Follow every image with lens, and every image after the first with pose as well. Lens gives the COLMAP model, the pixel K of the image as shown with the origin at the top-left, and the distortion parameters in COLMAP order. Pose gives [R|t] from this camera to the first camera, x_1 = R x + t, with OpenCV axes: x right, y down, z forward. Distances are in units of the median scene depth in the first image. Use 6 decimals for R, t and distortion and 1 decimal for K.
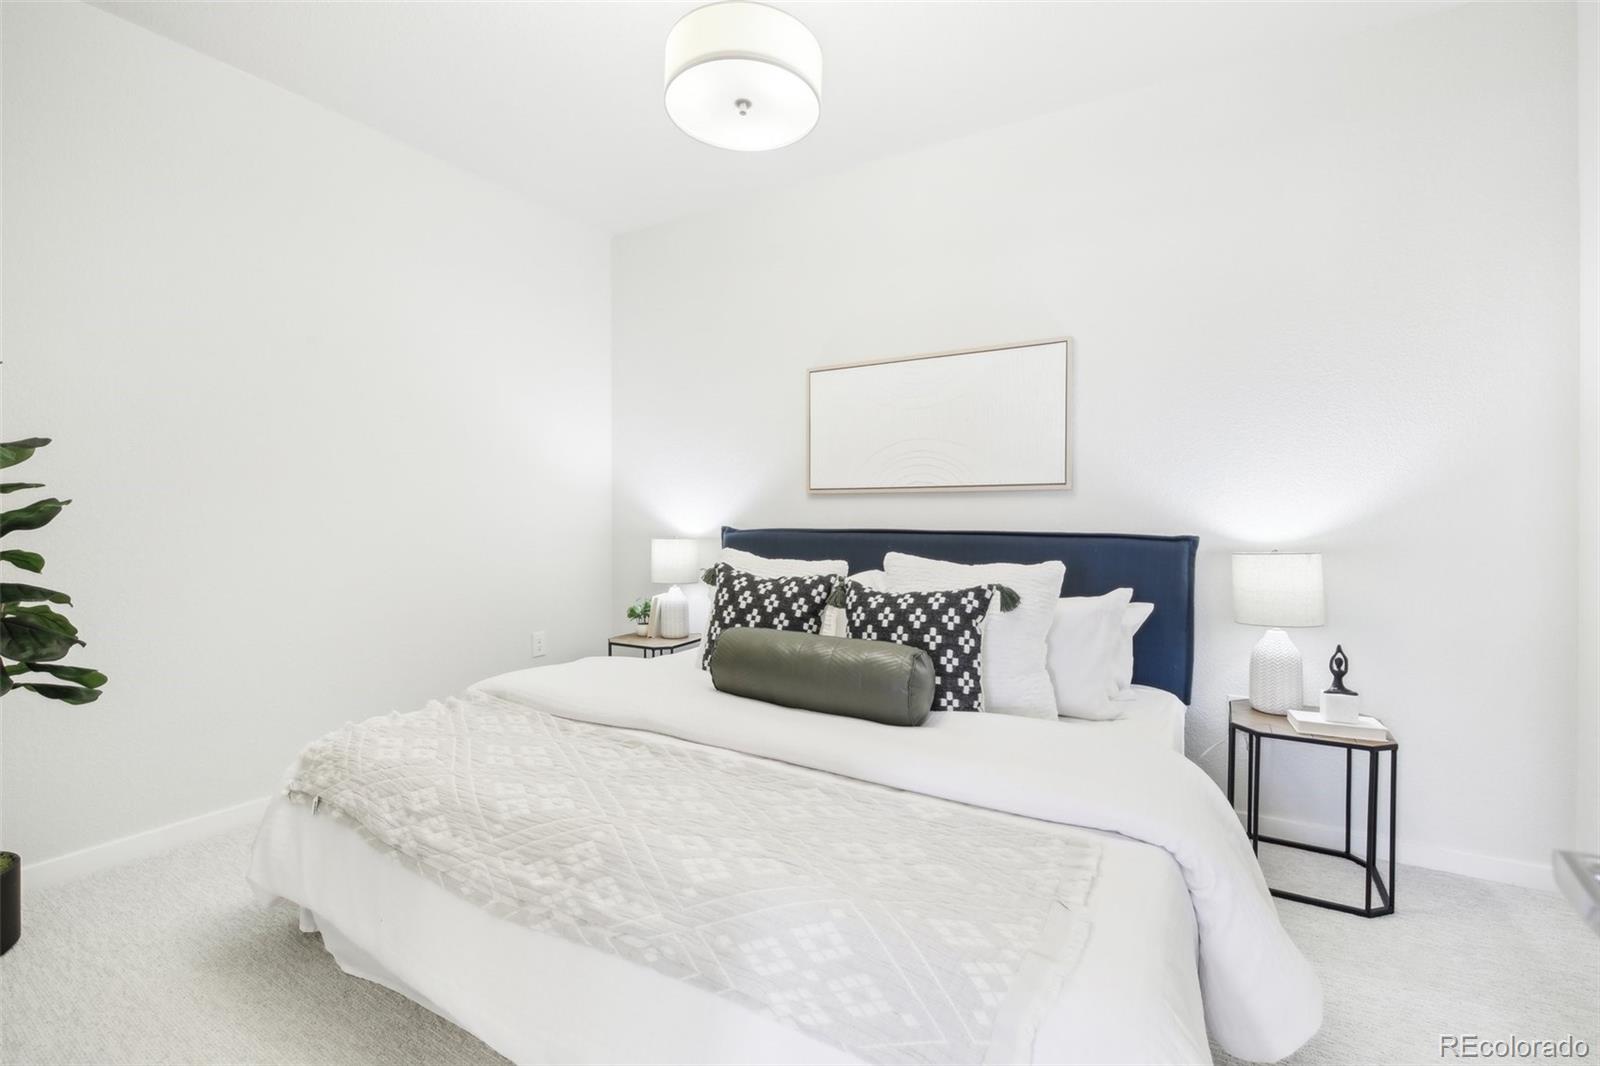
lens RADIAL K [[697.0, 0, 793.7], [0, 697.0, 516.3], [0, 0, 1]] dist [0.000330, -0.013745]
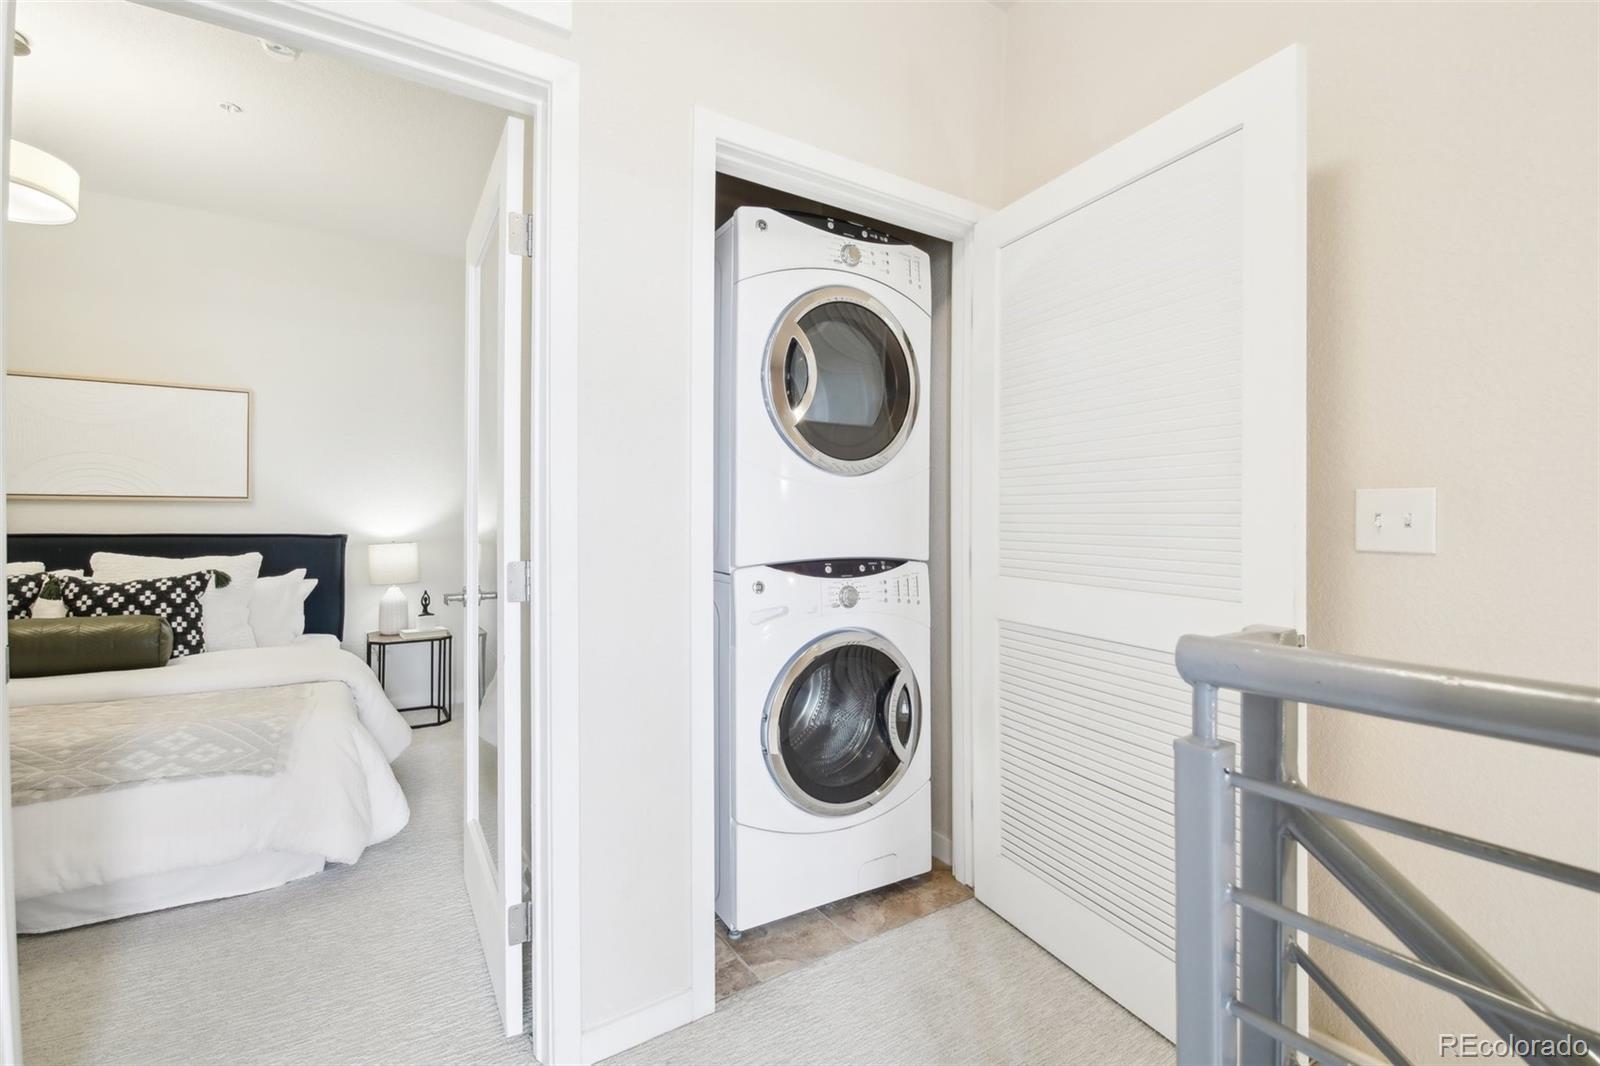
lens RADIAL K [[697.0, 0, 793.7], [0, 697.0, 516.3], [0, 0, 1]] dist [0.000330, -0.013745]
pose [[0.433166, 0.003310, 0.901308, -0.490770], [-0.005566, 0.999984, -0.000997, -0.019985], [-0.901297, -0.004585, 0.433178, -0.727375]]
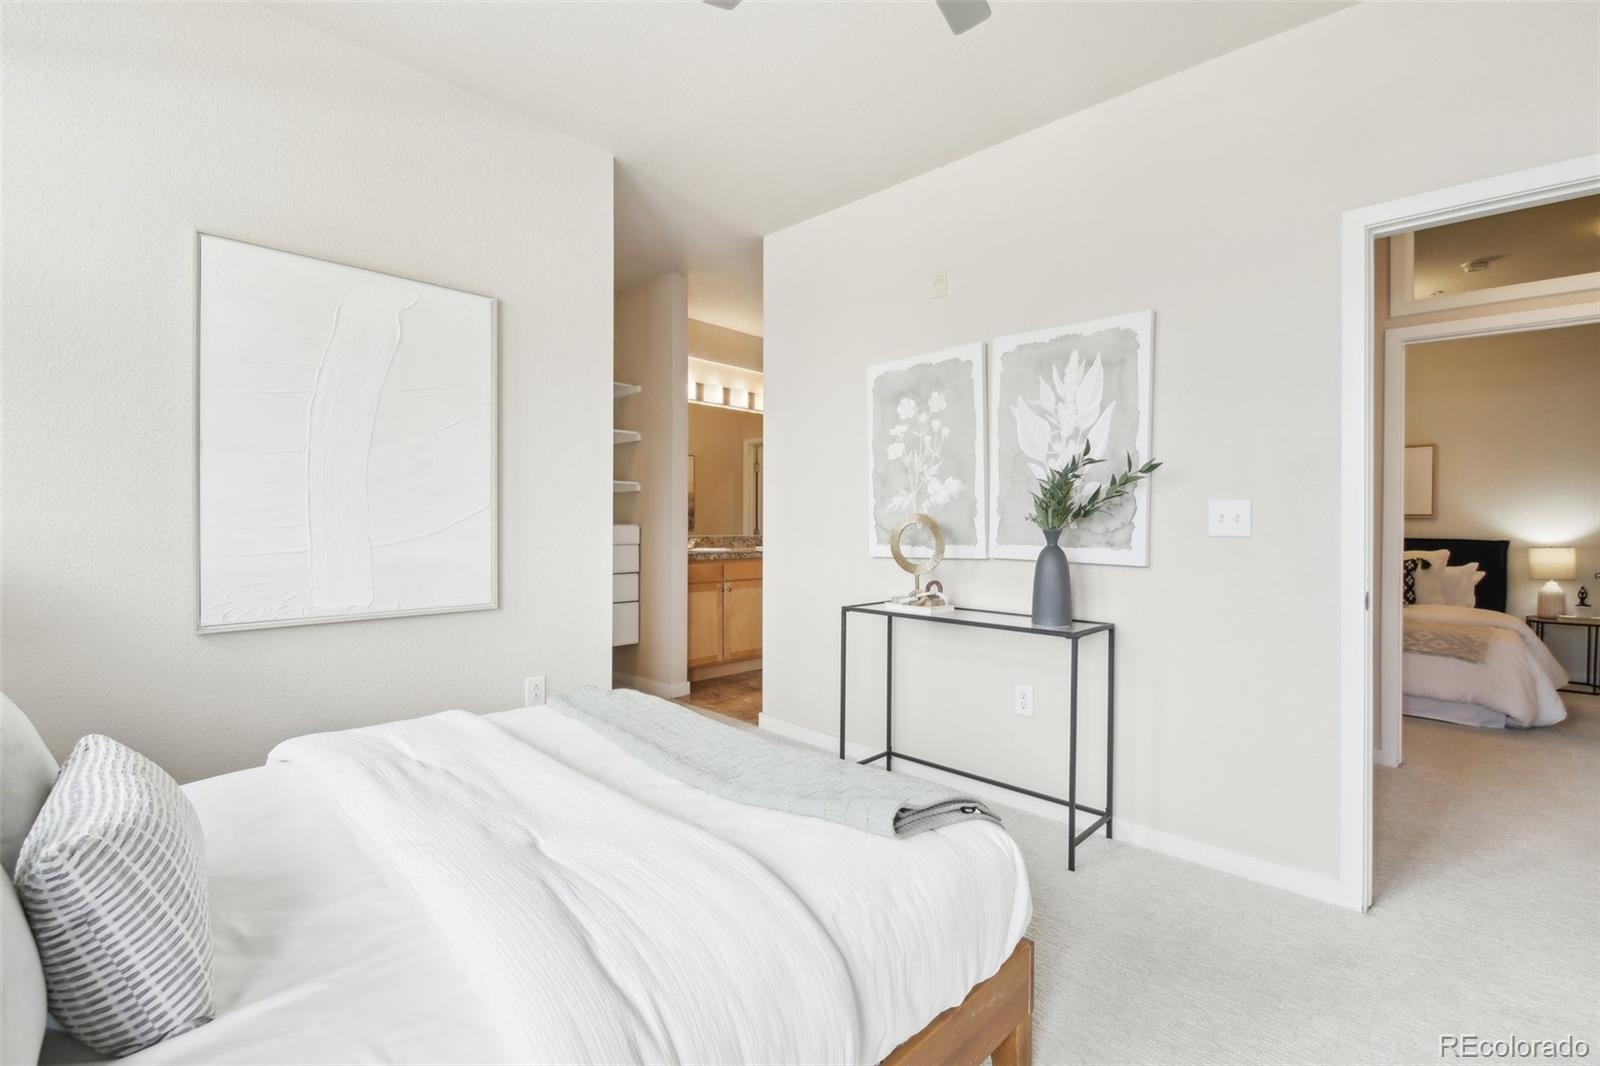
lens RADIAL K [[700.9, 0, 793.6], [0, 700.9, 523.1], [0, 0, 1]] dist [0.000039, -0.008397]
pose [[0.975928, 0.007845, -0.217951, -1.353752], [-0.007621, 0.999969, 0.001870, -0.016444], [0.217959, -0.000164, 0.975958, -1.920726]]
